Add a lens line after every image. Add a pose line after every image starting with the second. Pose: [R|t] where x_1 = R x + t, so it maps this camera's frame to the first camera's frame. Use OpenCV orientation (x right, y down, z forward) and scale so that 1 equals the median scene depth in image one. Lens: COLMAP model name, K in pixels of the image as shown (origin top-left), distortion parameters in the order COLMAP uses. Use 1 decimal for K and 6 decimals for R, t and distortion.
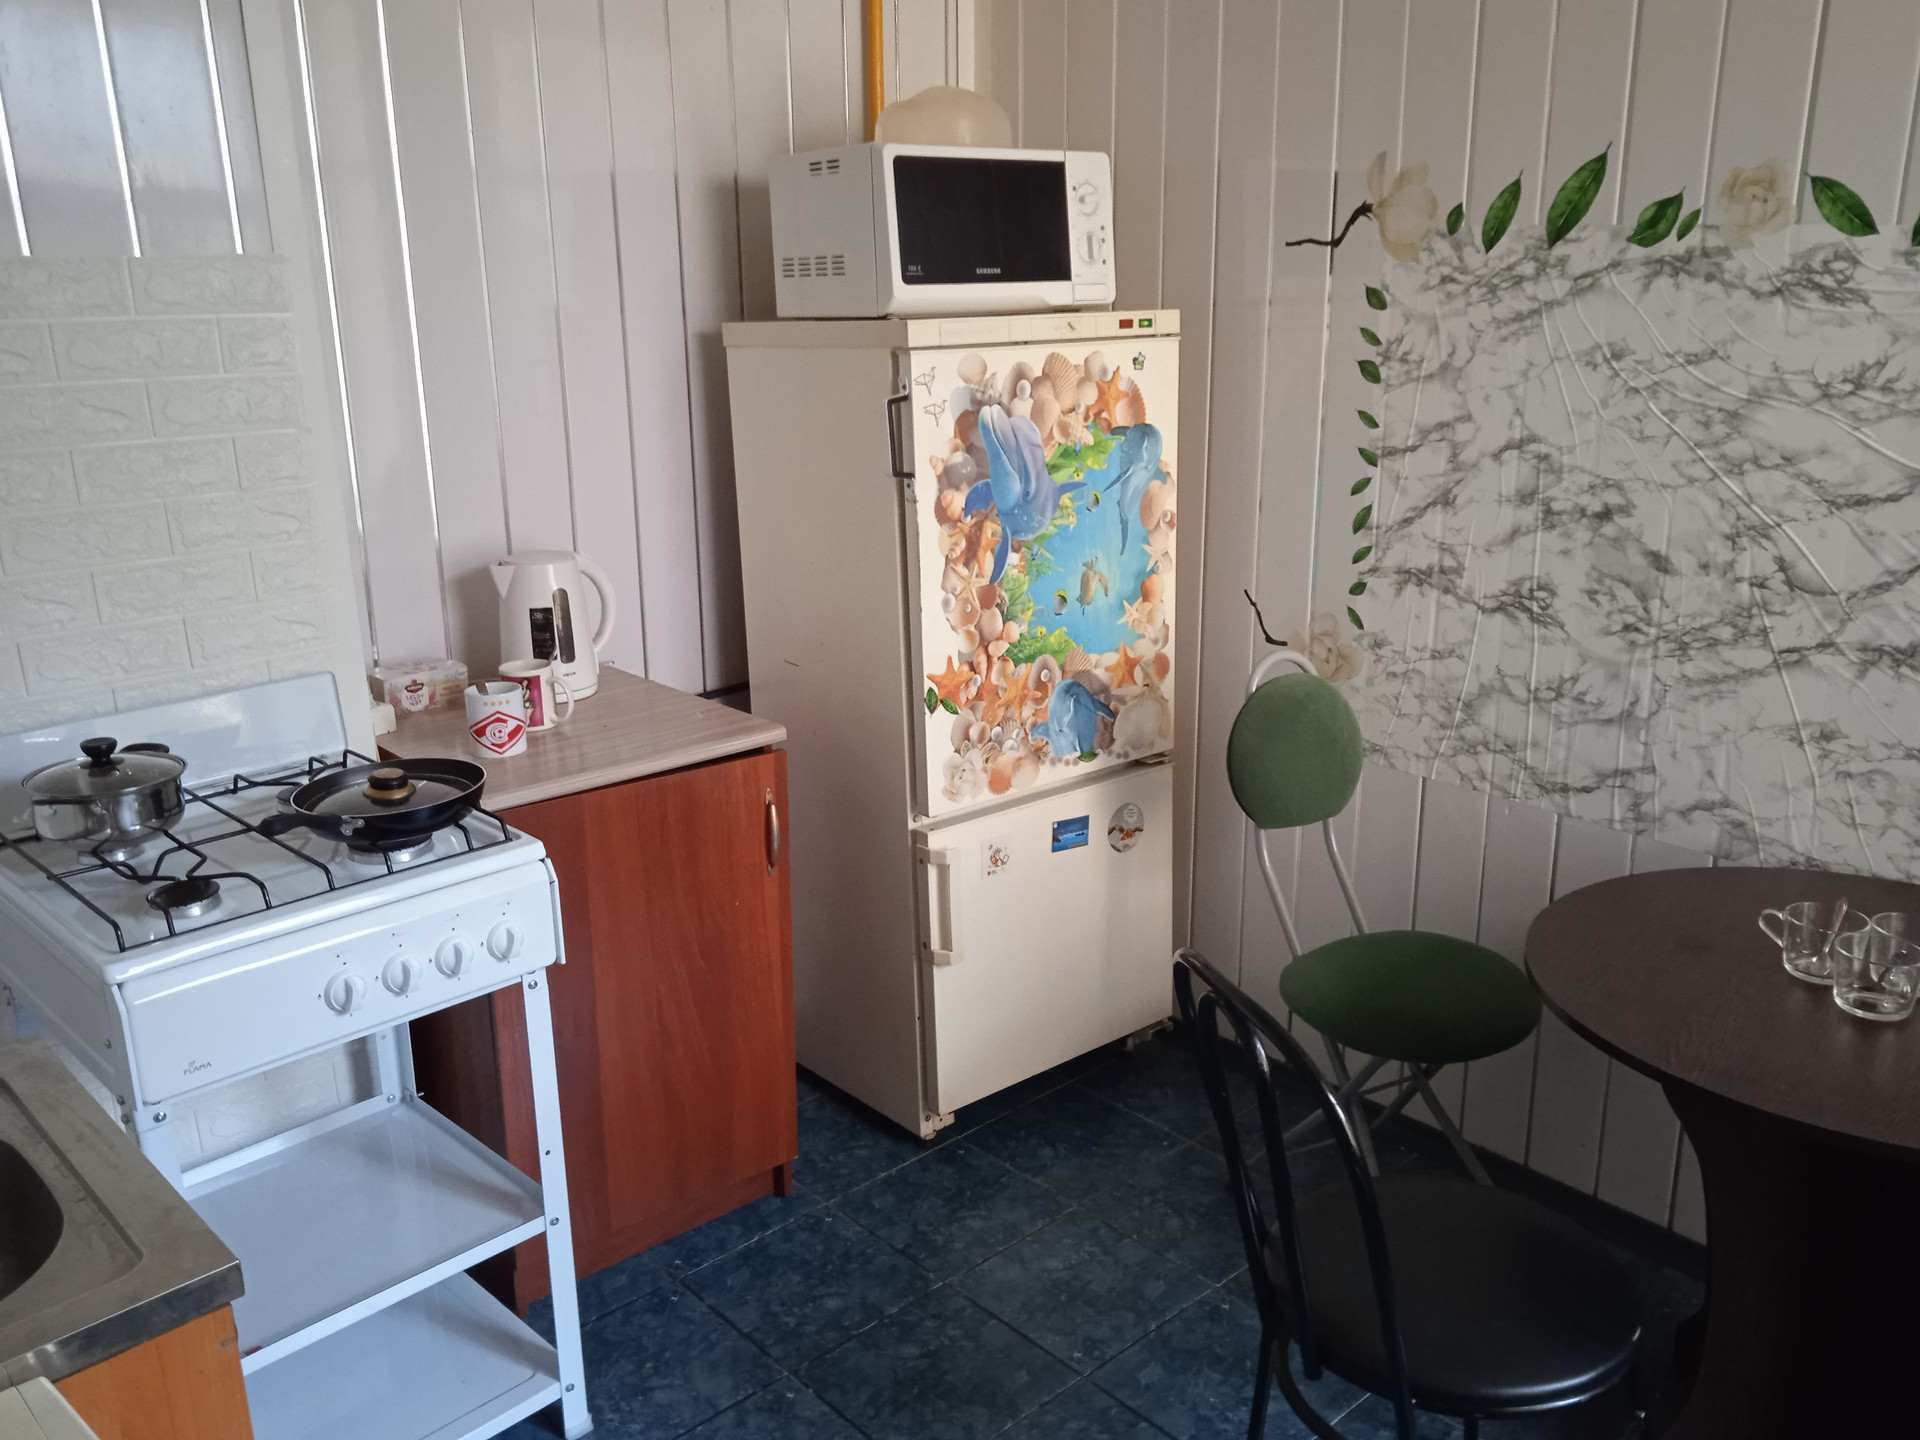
lens RADIAL K [[1591.9, 0, 955.2], [0, 1591.9, 725.5], [0, 0, 1]] dist [0.073487, -0.088653]
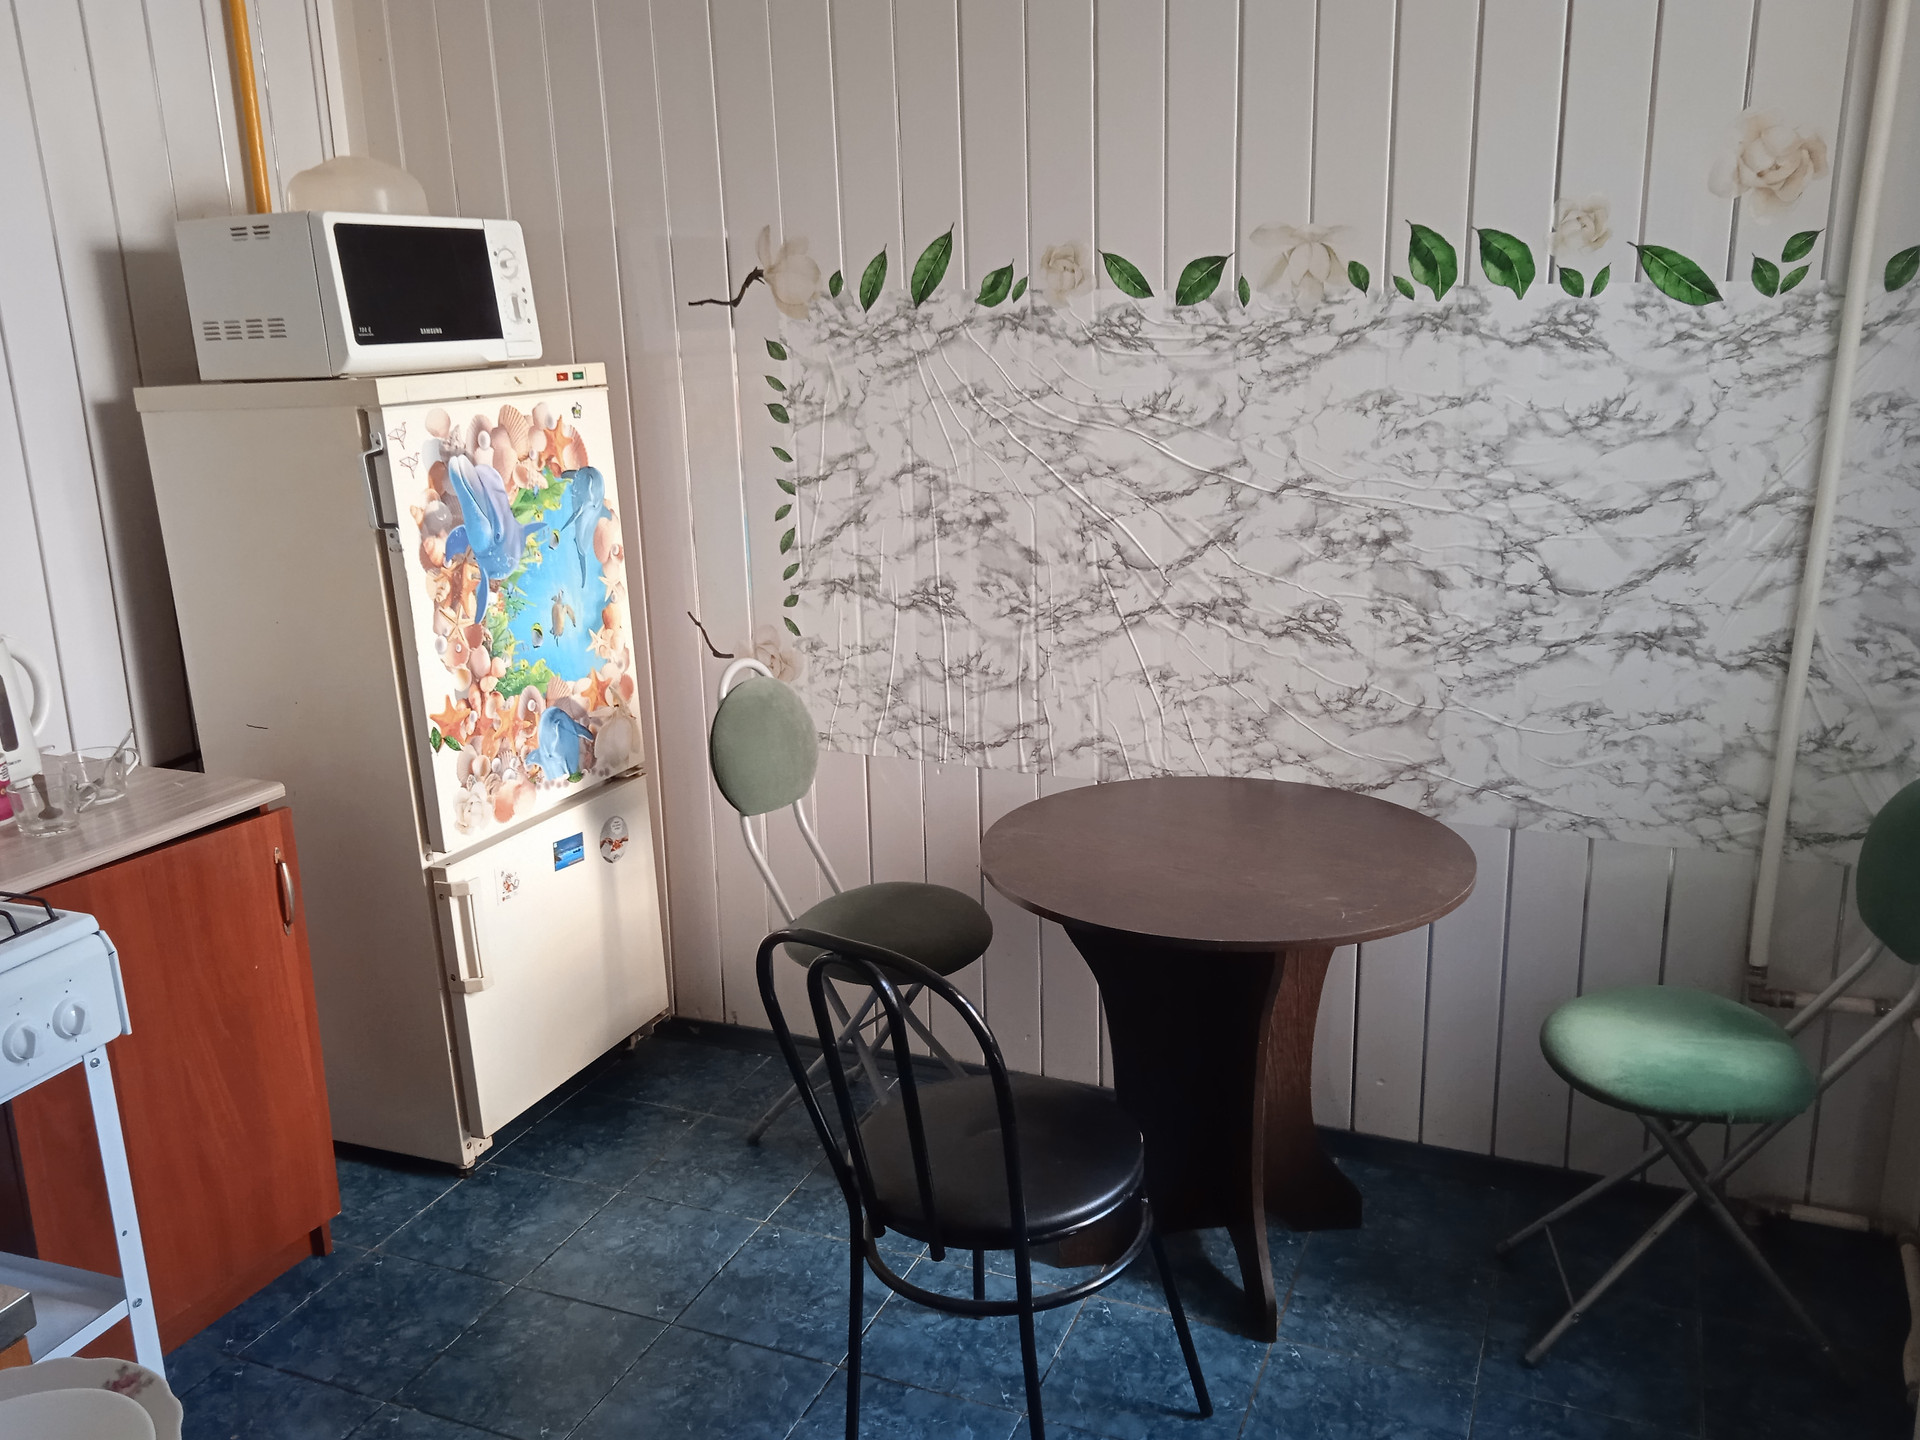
lens RADIAL K [[1591.9, 0, 965.8], [0, 1591.9, 735.1], [0, 0, 1]] dist [0.073487, -0.088653]
pose [[0.904736, -0.124482, 0.407377, -0.128118], [0.132828, 0.991108, 0.007857, 0.020253], [-0.404733, 0.047002, 0.913226, -0.106711]]
